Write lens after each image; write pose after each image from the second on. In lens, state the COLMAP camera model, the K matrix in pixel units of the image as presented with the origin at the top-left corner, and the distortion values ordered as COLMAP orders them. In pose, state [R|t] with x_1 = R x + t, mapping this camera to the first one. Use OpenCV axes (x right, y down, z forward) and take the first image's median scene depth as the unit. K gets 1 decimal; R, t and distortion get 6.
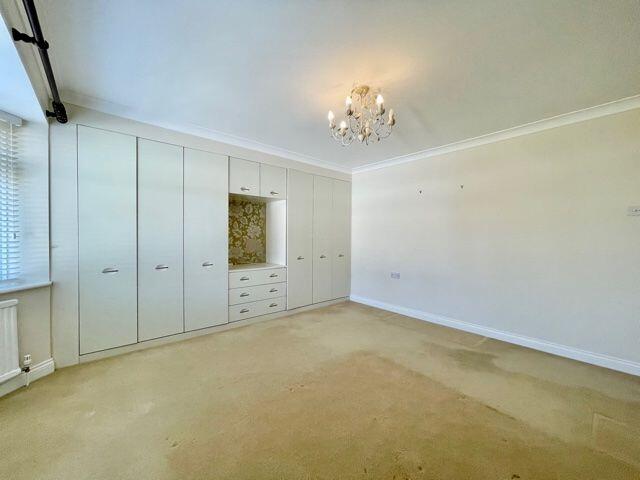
lens RADIAL K [[263.4, 0, 317.5], [0, 263.4, 241.7], [0, 0, 1]] dist [0.000497, -0.000065]
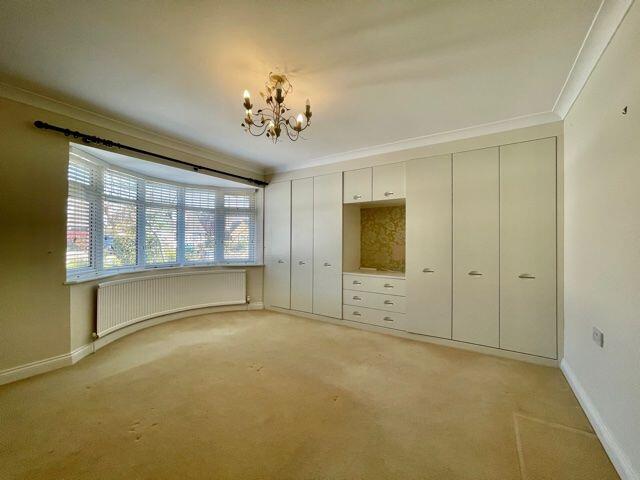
lens RADIAL K [[255.7, 0, 319.4], [0, 255.7, 239.0], [0, 0, 1]] dist [-0.001911, -0.000135]
pose [[0.273349, -0.012104, -0.961839, 0.635915], [-0.022077, 0.999578, -0.018853, -0.010237], [0.961661, 0.026388, 0.272967, 0.554083]]
